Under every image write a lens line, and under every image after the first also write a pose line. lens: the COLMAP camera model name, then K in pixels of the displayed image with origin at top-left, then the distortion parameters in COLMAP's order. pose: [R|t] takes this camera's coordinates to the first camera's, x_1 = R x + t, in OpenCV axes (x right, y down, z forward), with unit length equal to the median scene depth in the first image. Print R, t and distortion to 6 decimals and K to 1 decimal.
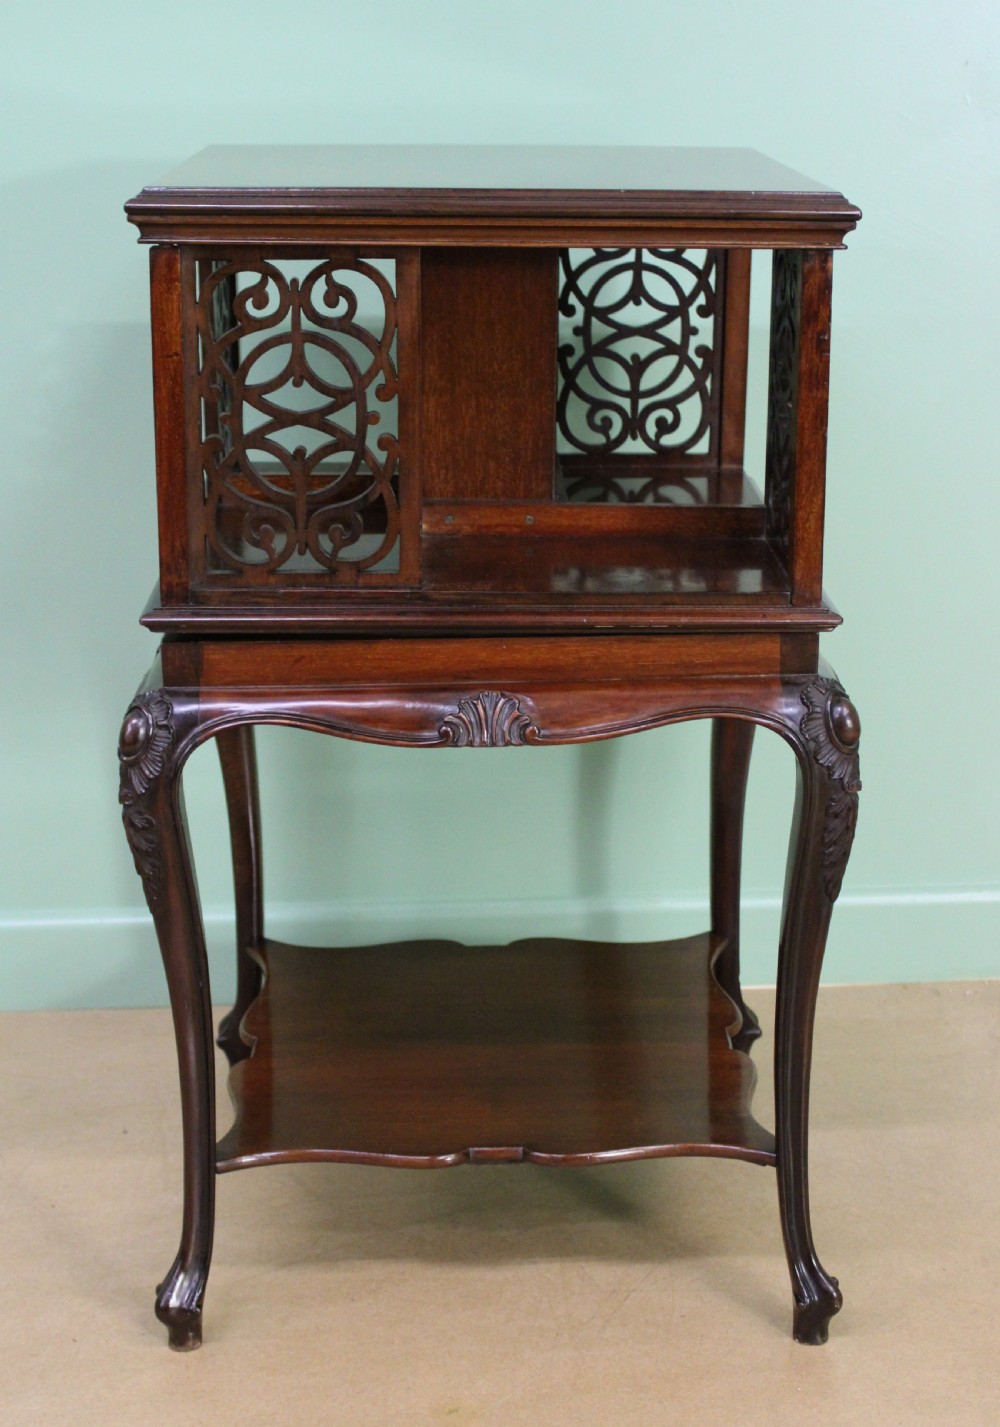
lens RADIAL K [[2403.2, 0, 478.4], [0, 2403.2, 719.0], [0, 0, 1]] dist [-0.040935, -0.009738]
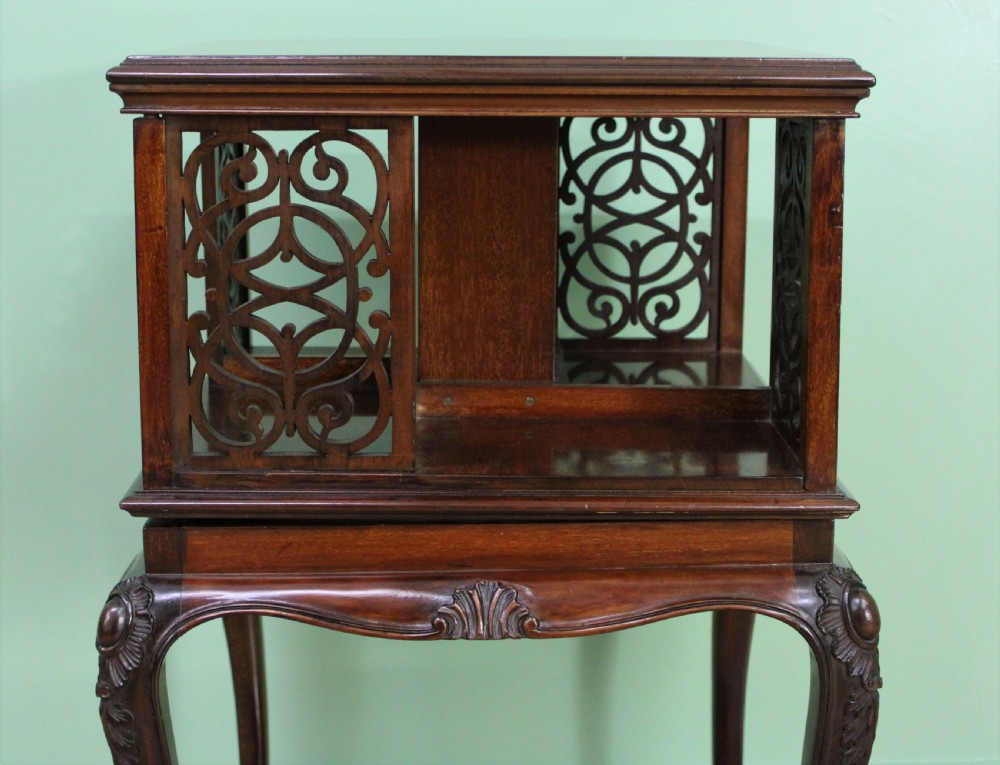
lens RADIAL K [[1900.0, 0, 430.2], [0, 1900.0, 359.2], [0, 0, 1]] dist [-0.047305, 0.052234]
pose [[0.999296, 0.000781, -0.037506, 0.010671], [-0.004913, 0.993897, -0.110203, -0.015571], [0.037191, 0.110310, 0.993201, 0.243788]]
